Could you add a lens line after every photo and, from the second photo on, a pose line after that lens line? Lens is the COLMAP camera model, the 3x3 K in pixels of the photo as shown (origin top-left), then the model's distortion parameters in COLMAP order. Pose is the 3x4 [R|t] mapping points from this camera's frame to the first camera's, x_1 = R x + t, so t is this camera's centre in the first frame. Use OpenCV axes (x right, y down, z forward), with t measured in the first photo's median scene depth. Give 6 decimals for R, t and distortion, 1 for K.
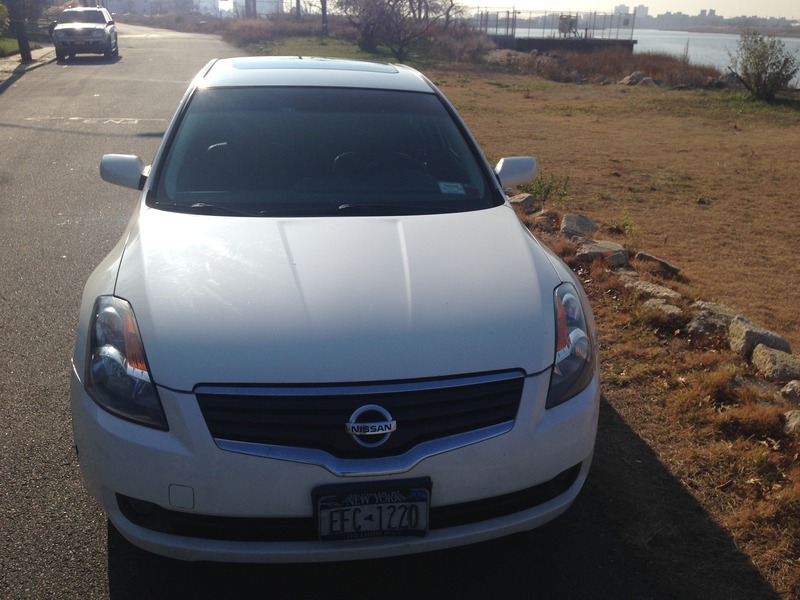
lens RADIAL K [[735.4, 0, 400.0], [0, 735.4, 300.0], [0, 0, 1]] dist [0.147568, -0.271158]
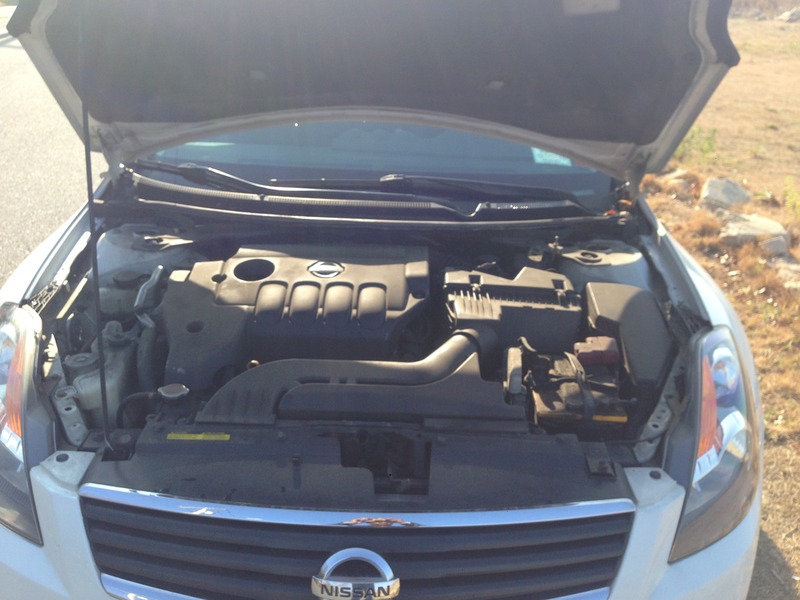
lens RADIAL K [[735.4, 0, 400.0], [0, 735.4, 300.0], [0, 0, 1]] dist [0.147568, -0.271158]
pose [[0.986790, 0.074272, -0.143976, 0.025622], [-0.062192, 0.994294, 0.086671, -0.042996], [0.149591, -0.076572, 0.985778, 0.178004]]
